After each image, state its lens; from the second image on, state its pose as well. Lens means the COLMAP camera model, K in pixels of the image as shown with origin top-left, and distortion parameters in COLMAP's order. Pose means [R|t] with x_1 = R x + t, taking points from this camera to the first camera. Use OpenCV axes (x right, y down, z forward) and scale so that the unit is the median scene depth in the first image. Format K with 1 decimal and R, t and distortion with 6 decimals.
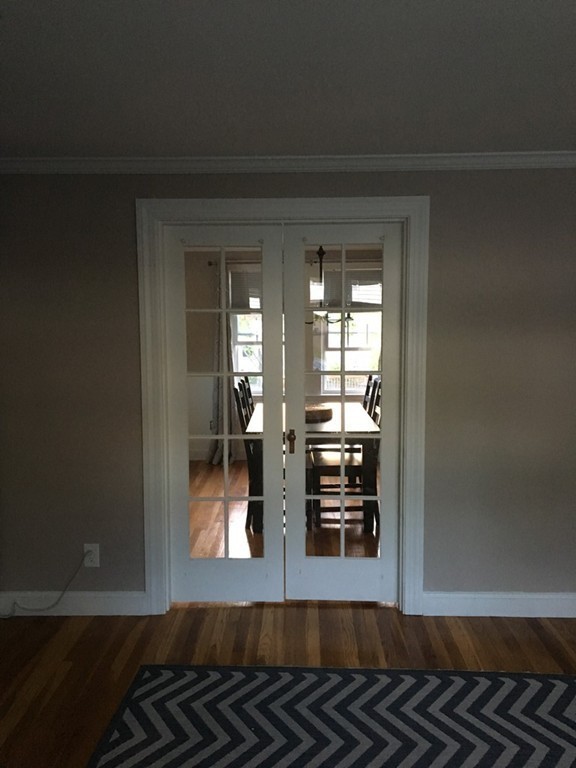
lens RADIAL K [[664.2, 0, 288.0], [0, 664.2, 384.0], [0, 0, 1]] dist [0.061709, 0.000023]
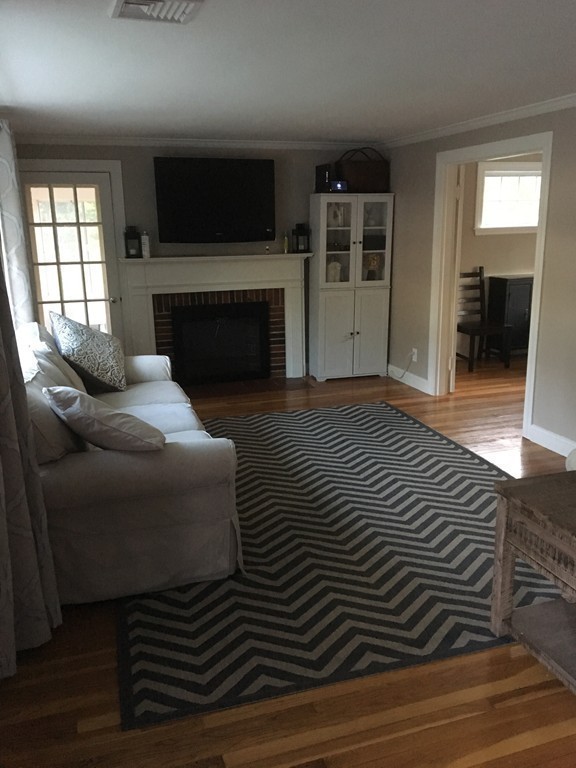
lens RADIAL K [[664.2, 0, 288.0], [0, 664.2, 384.0], [0, 0, 1]] dist [0.061709, 0.000023]
pose [[0.338892, 0.227938, -0.912796, 1.386696], [-0.093185, 0.973569, 0.208518, -0.018952], [0.936199, 0.014394, 0.351175, 0.030513]]
